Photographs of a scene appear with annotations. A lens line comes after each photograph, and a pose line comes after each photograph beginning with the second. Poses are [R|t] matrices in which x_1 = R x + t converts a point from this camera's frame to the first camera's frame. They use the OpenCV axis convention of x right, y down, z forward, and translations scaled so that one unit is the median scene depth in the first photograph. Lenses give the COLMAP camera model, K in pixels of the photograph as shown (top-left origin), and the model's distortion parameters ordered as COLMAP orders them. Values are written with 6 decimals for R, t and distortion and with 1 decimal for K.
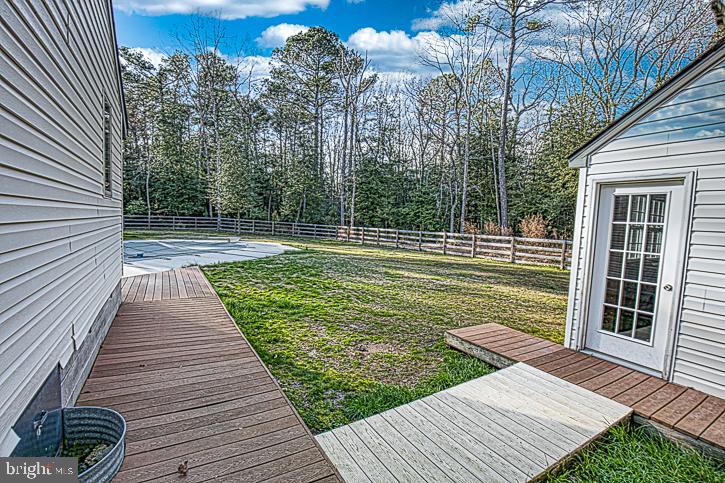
lens RADIAL K [[333.8, 0, 363.4], [0, 333.8, 244.5], [0, 0, 1]] dist [-0.037564, 0.007448]
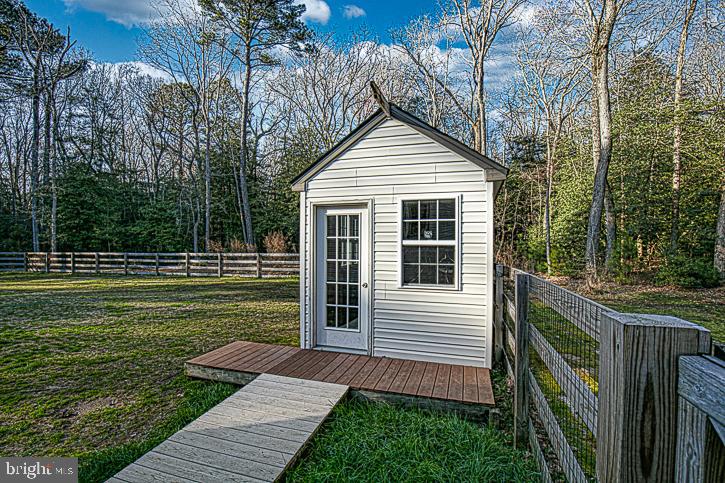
lens RADIAL K [[333.8, 0, 363.1], [0, 333.8, 244.7], [0, 0, 1]] dist [-0.037564, 0.007448]
pose [[0.747110, -0.043640, 0.663266, 0.003258], [0.077989, 0.996706, -0.022269, -0.000175], [-0.660109, 0.068364, 0.748053, -0.002034]]
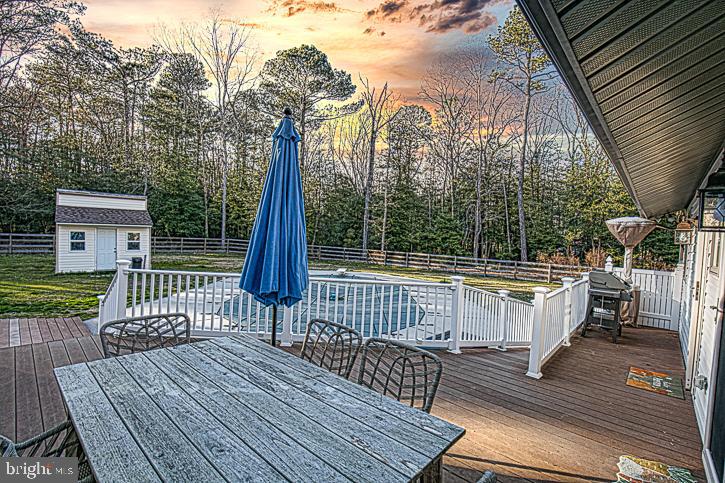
lens RADIAL K [[333.8, 0, 366.5], [0, 333.8, 245.5], [0, 0, 1]] dist [-0.037564, 0.007448]
pose [[0.958510, 0.004353, 0.285026, -0.468398], [0.004703, 0.999506, -0.031079, -0.045243], [-0.285020, 0.031130, 0.958016, 0.031203]]
